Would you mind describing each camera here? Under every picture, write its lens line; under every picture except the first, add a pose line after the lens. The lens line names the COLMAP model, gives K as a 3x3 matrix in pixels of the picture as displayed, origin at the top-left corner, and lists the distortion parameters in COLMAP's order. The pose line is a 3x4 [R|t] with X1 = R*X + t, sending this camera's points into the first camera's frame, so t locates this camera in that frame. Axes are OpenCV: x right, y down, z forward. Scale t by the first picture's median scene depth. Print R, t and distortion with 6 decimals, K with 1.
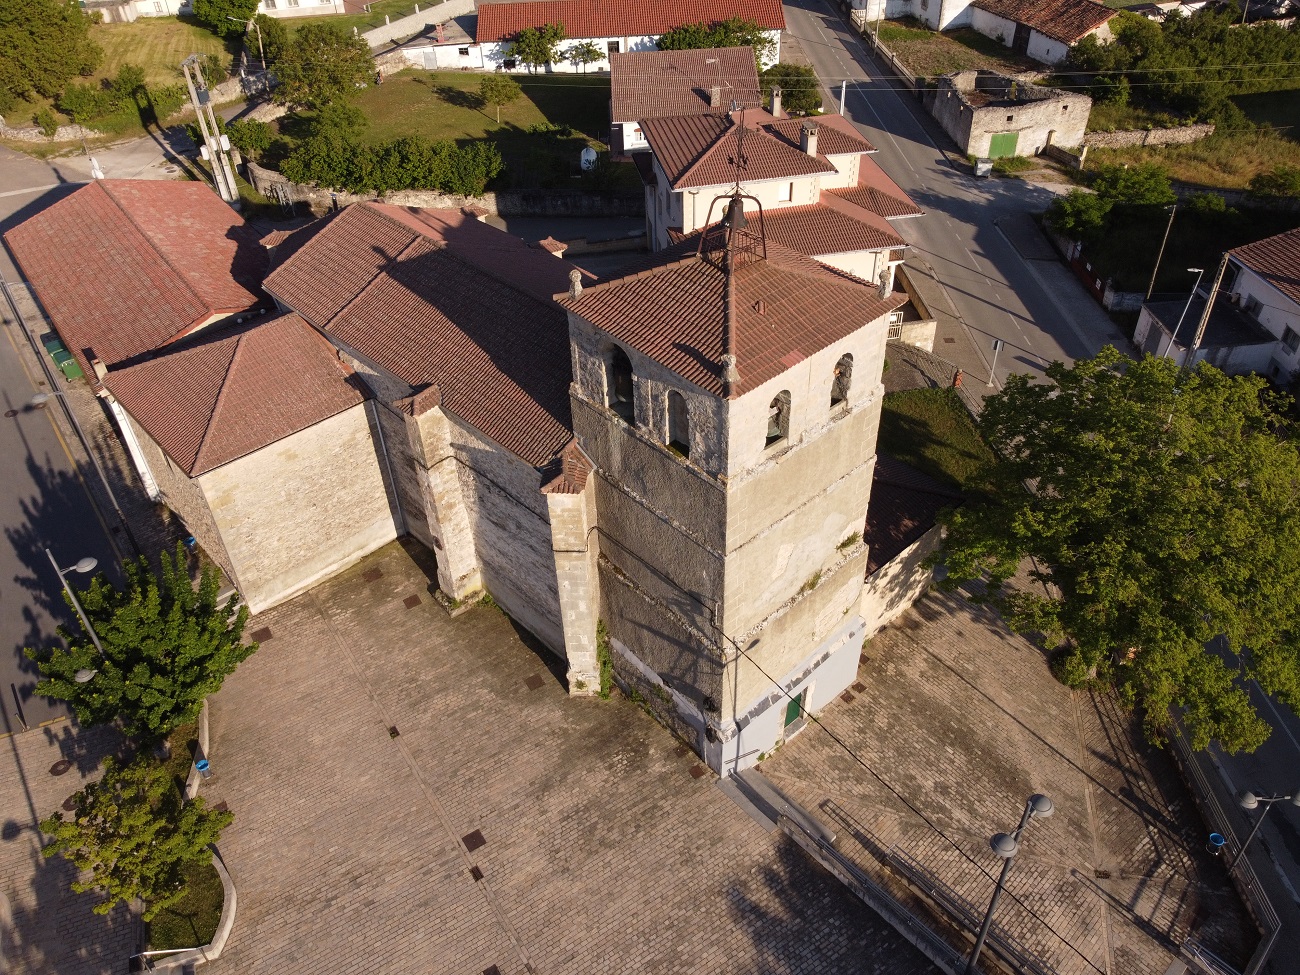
lens RADIAL K [[1001.7, 0, 642.9], [0, 1001.7, 487.0], [0, 0, 1]] dist [0.000391, -0.012178]
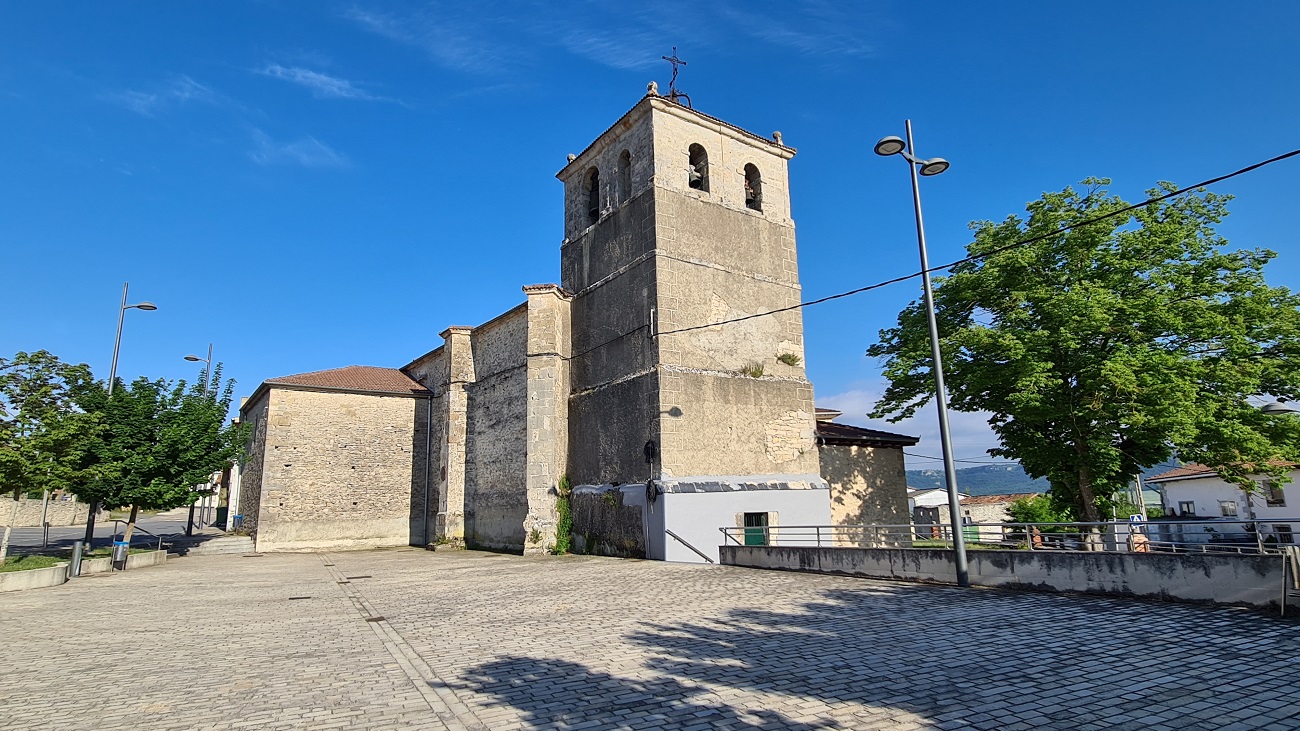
lens RADIAL K [[720.0, 0, 656.8], [0, 720.0, 357.4], [0, 0, 1]] dist [0.002324, 0.000009]
pose [[0.993097, -0.019720, -0.115624, 0.137234], [-0.077742, 0.627481, -0.774741, 0.616676], [0.087830, 0.778382, 0.621616, 0.441241]]
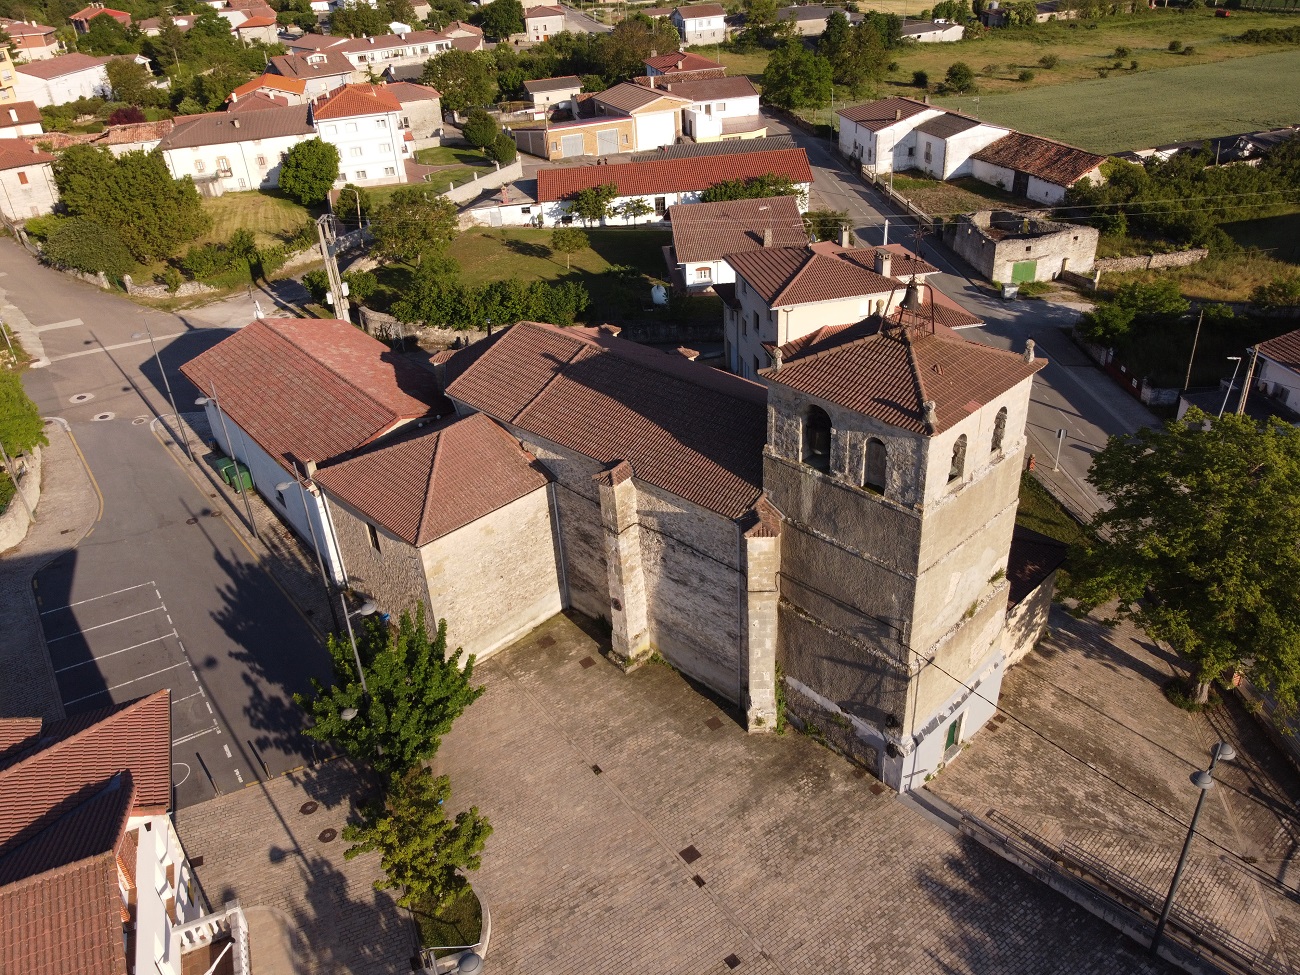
lens RADIAL K [[1001.7, 0, 641.9], [0, 1001.7, 491.0], [0, 0, 1]] dist [0.000391, -0.012178]
pose [[0.999248, -0.036014, 0.014345, -0.199492], [0.037702, 0.988943, -0.143426, 0.097924], [-0.009021, 0.143859, 0.989557, -0.148342]]
